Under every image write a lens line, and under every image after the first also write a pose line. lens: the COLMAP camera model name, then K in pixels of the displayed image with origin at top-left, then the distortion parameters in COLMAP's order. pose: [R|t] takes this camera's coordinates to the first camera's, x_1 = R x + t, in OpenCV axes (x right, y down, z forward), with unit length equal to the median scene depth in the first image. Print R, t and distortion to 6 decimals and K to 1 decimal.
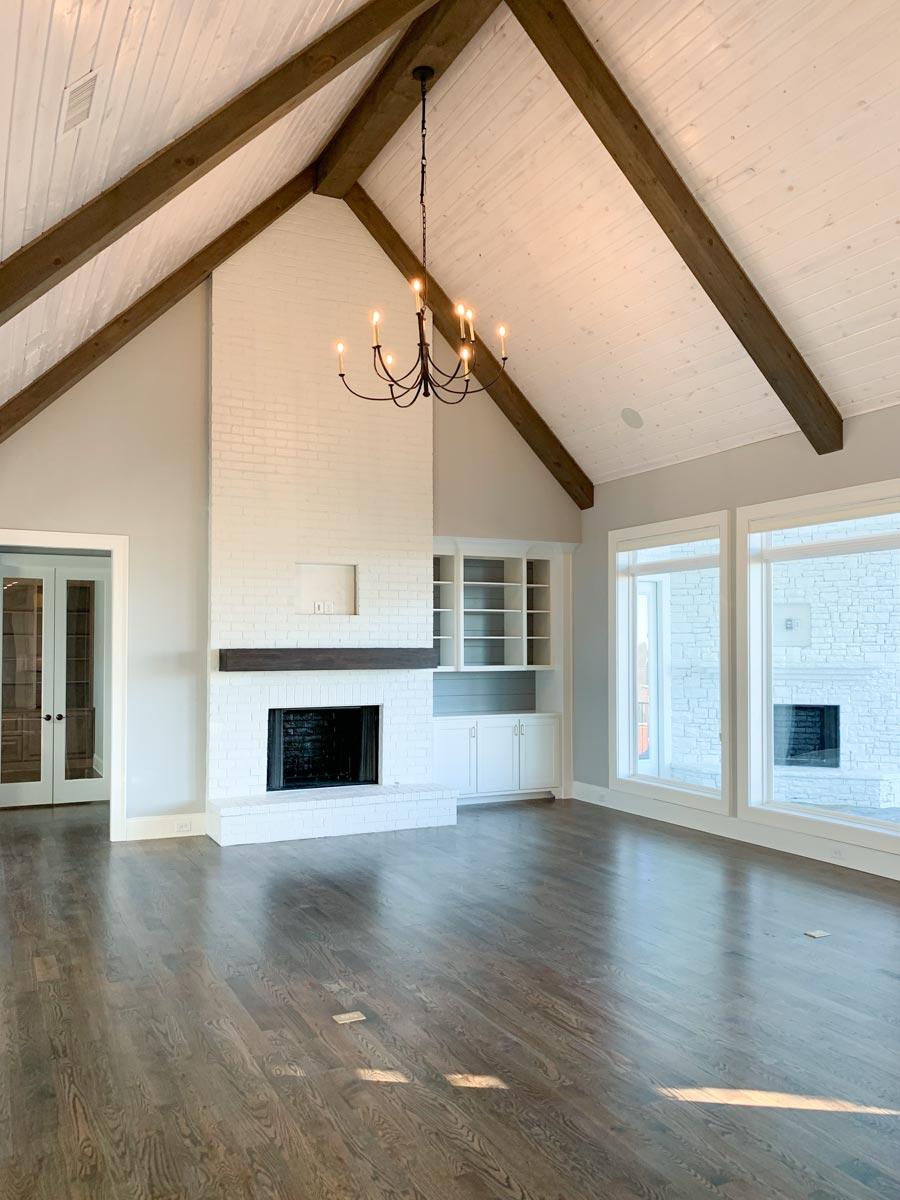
lens RADIAL K [[960.2, 0, 452.1], [0, 960.2, 620.3], [0, 0, 1]] dist [0.013481, -0.005749]
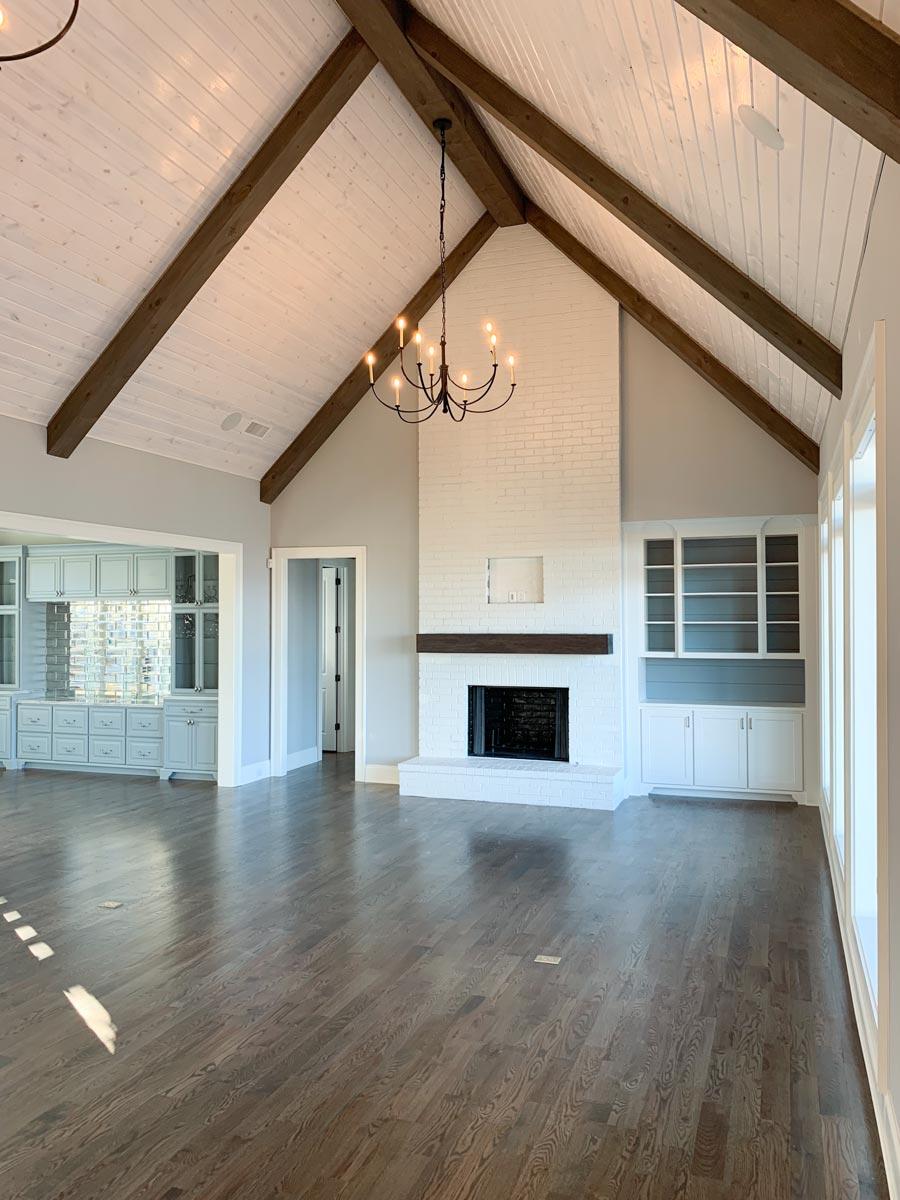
lens RADIAL K [[942.3, 0, 441.4], [0, 942.3, 586.6], [0, 0, 1]] dist [0.022097, -0.010648]
pose [[0.689203, -0.025469, -0.724121, 0.591285], [0.023298, 0.999644, -0.012985, -0.012789], [0.724194, -0.007921, 0.689551, 0.185713]]
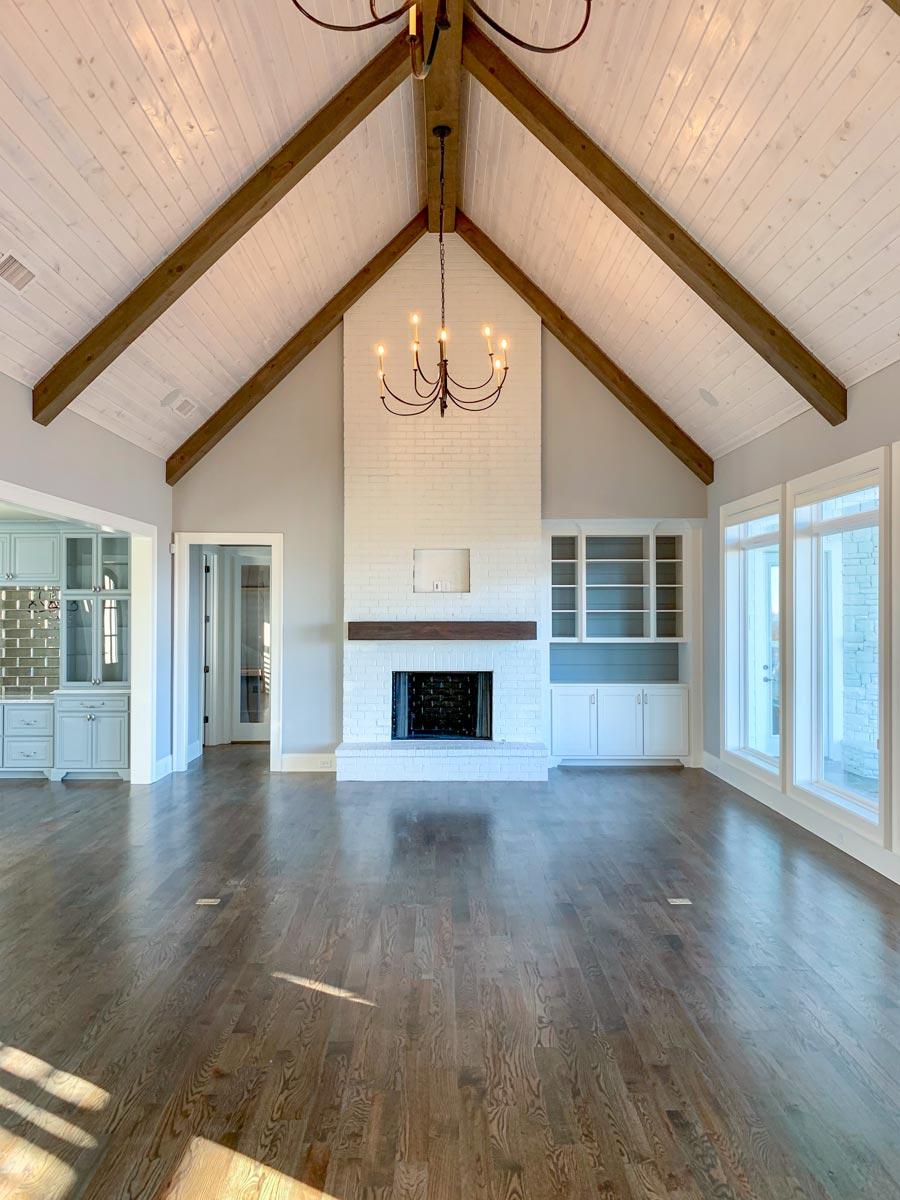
lens RADIAL K [[930.5, 0, 444.0], [0, 930.5, 590.1], [0, 0, 1]] dist [0.008658, -0.002226]
pose [[0.897801, -0.009772, -0.440294, 0.364649], [0.012401, 0.999918, 0.003095, -0.012166], [0.440228, -0.008239, 0.897848, -0.013540]]
